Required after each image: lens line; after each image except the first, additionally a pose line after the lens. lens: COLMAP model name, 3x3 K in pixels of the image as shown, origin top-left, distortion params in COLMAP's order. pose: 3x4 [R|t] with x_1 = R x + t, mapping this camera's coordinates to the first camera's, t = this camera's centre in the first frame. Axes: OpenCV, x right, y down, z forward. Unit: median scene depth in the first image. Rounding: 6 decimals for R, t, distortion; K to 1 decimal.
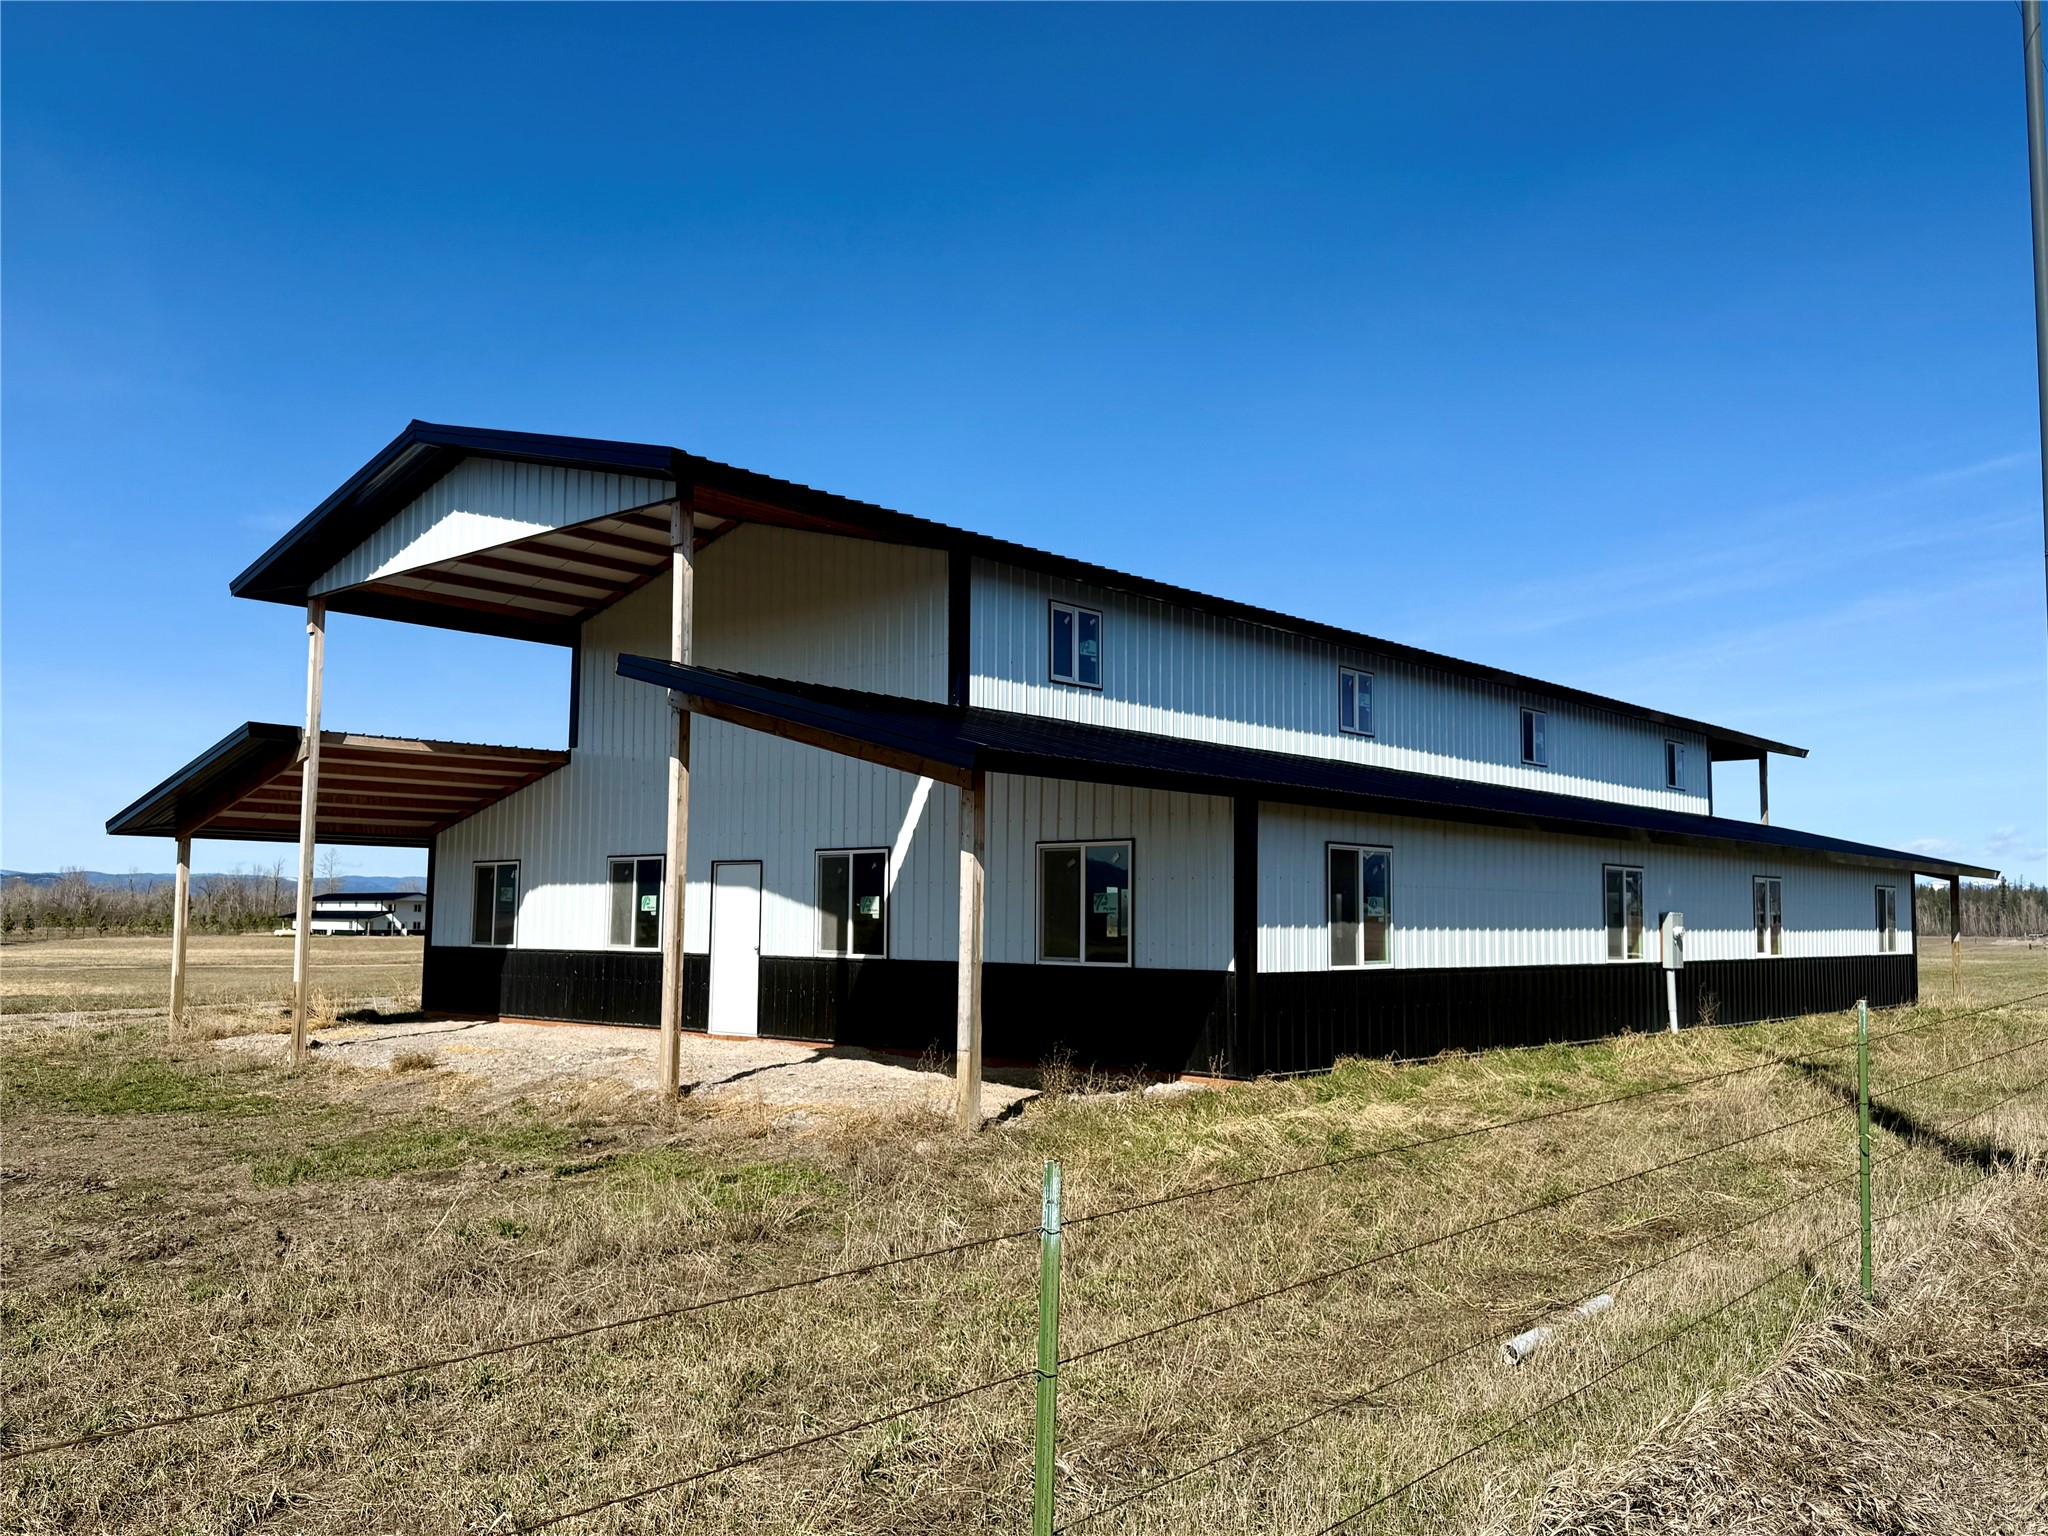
lens RADIAL K [[1623.3, 0, 1022.7], [0, 1623.3, 762.9], [0, 0, 1]] dist [0.058155, -0.000659]
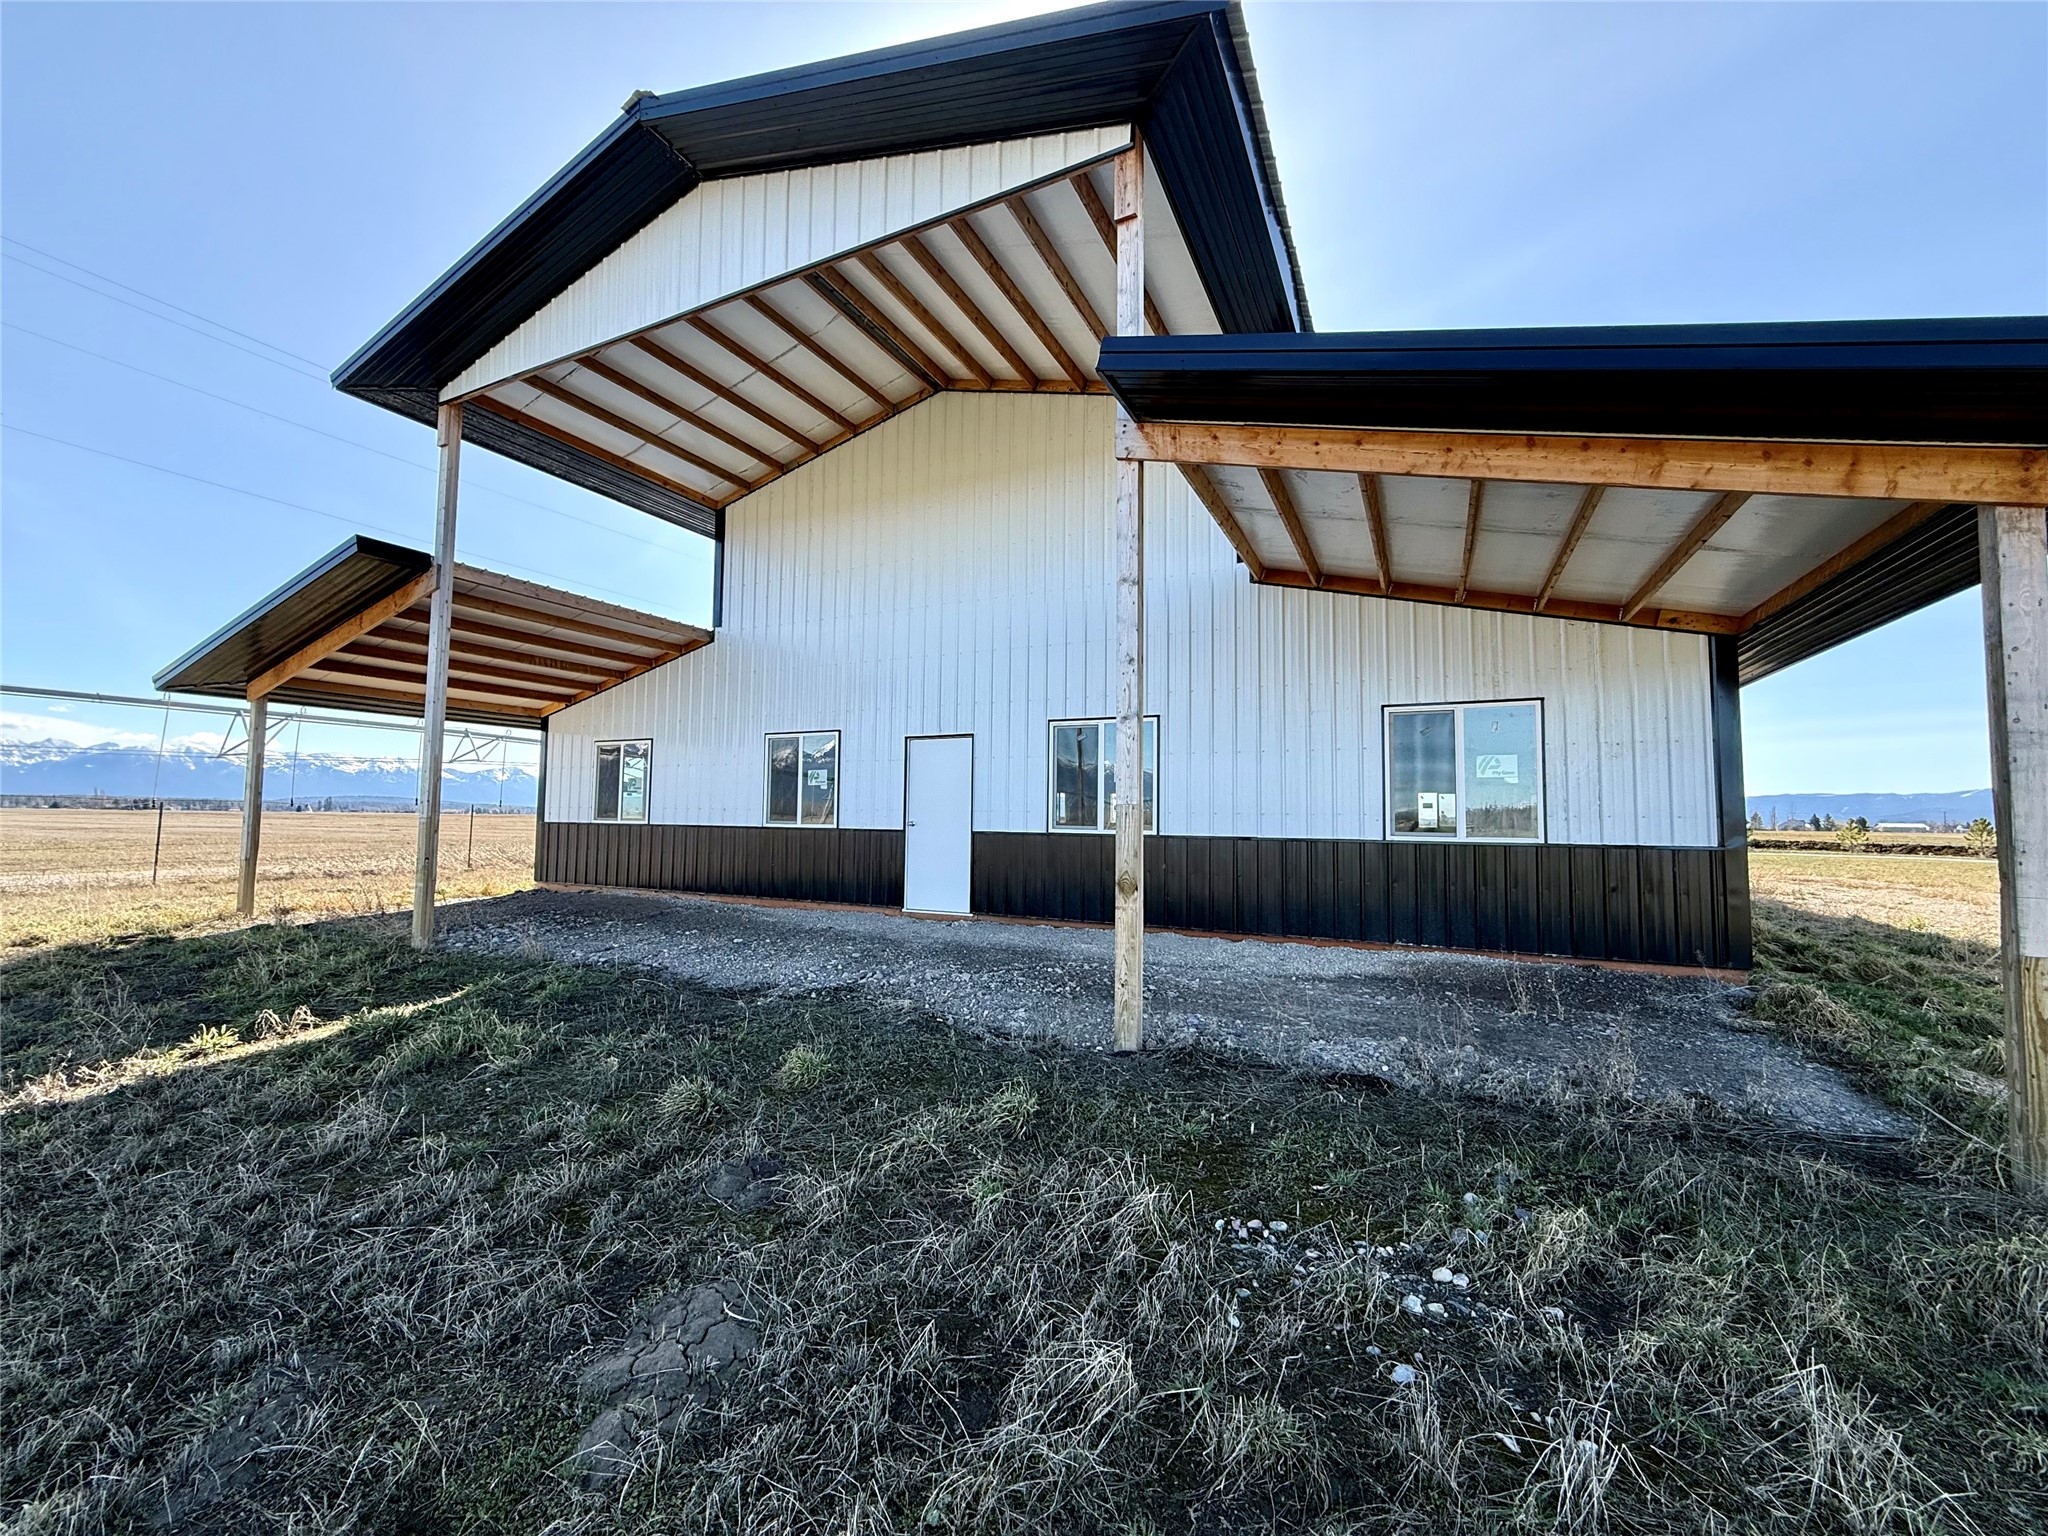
lens RADIAL K [[835.3, 0, 1010.4], [0, 835.3, 761.0], [0, 0, 1]] dist [0.000923, -0.000096]
pose [[0.964358, 0.023197, 0.263583, -0.262491], [-0.030019, 0.999310, 0.021886, 0.063157], [-0.262893, -0.029018, 0.964388, 0.504100]]
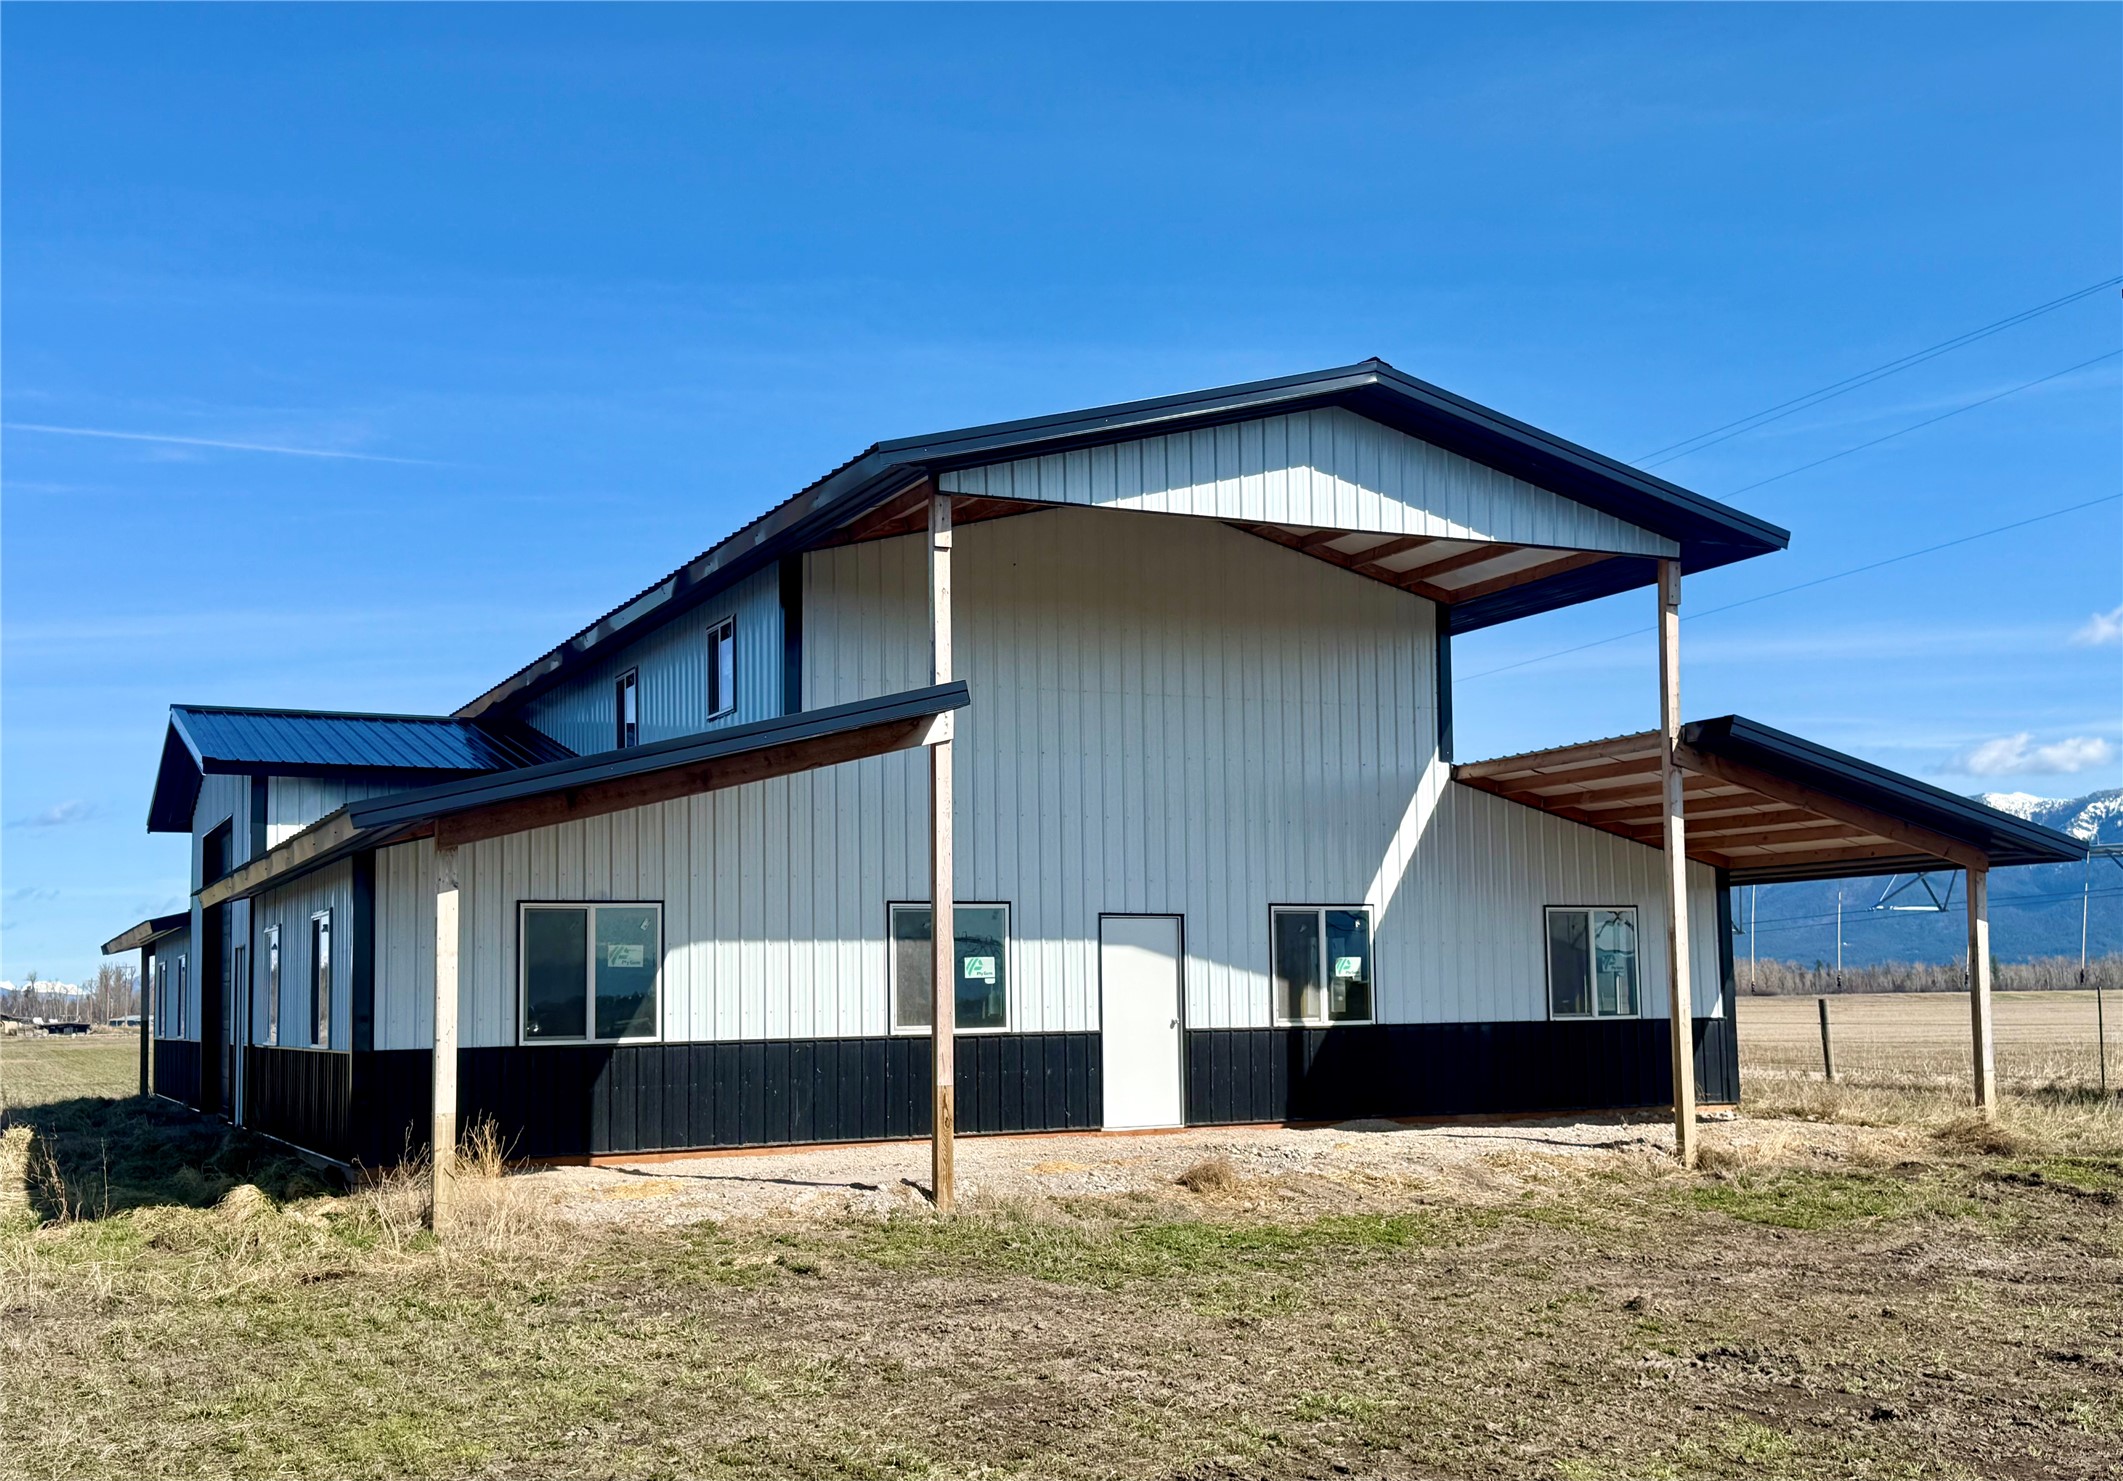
lens RADIAL K [[2343.1, 0, 1110.6], [0, 2343.1, 789.3], [0, 0, 1]] dist [0.051937, 0.000000]
pose [[0.362870, 0.070564, 0.929164, -1.253066], [-0.067798, 0.996485, -0.049199, 0.056401], [-0.929370, -0.045143, 0.366379, 0.585087]]
